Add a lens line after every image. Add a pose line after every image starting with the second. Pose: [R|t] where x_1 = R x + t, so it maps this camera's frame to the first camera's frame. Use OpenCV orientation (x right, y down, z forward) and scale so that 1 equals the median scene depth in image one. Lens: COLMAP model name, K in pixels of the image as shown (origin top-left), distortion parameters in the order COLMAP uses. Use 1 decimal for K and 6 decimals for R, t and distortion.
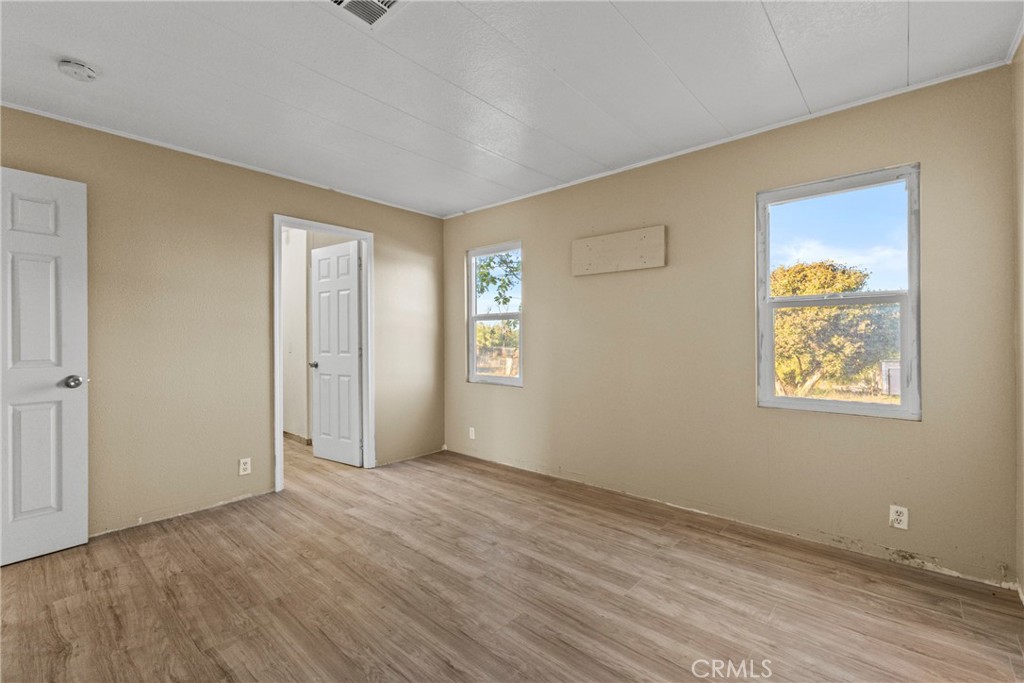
lens RADIAL K [[444.8, 0, 514.5], [0, 444.8, 339.3], [0, 0, 1]] dist [0.003815, -0.001185]
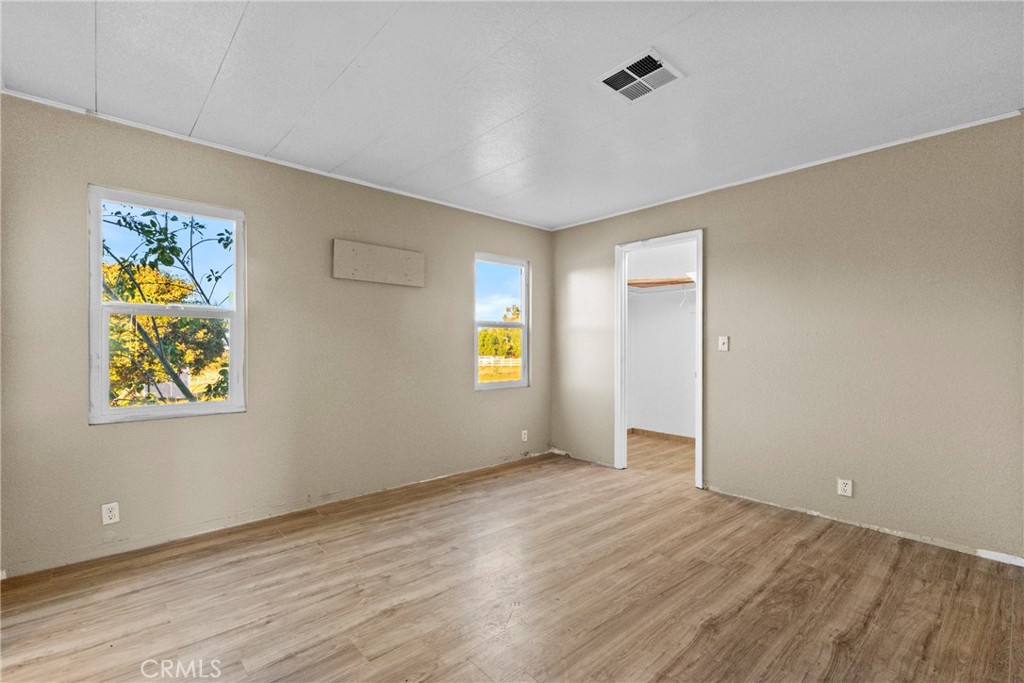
lens RADIAL K [[444.8, 0, 515.6], [0, 444.8, 344.3], [0, 0, 1]] dist [0.003815, -0.001185]
pose [[0.120480, 0.006127, 0.992697, -0.834206], [-0.000435, 0.999981, -0.006119, 0.000342], [-0.992716, 0.000305, 0.120480, 0.593949]]
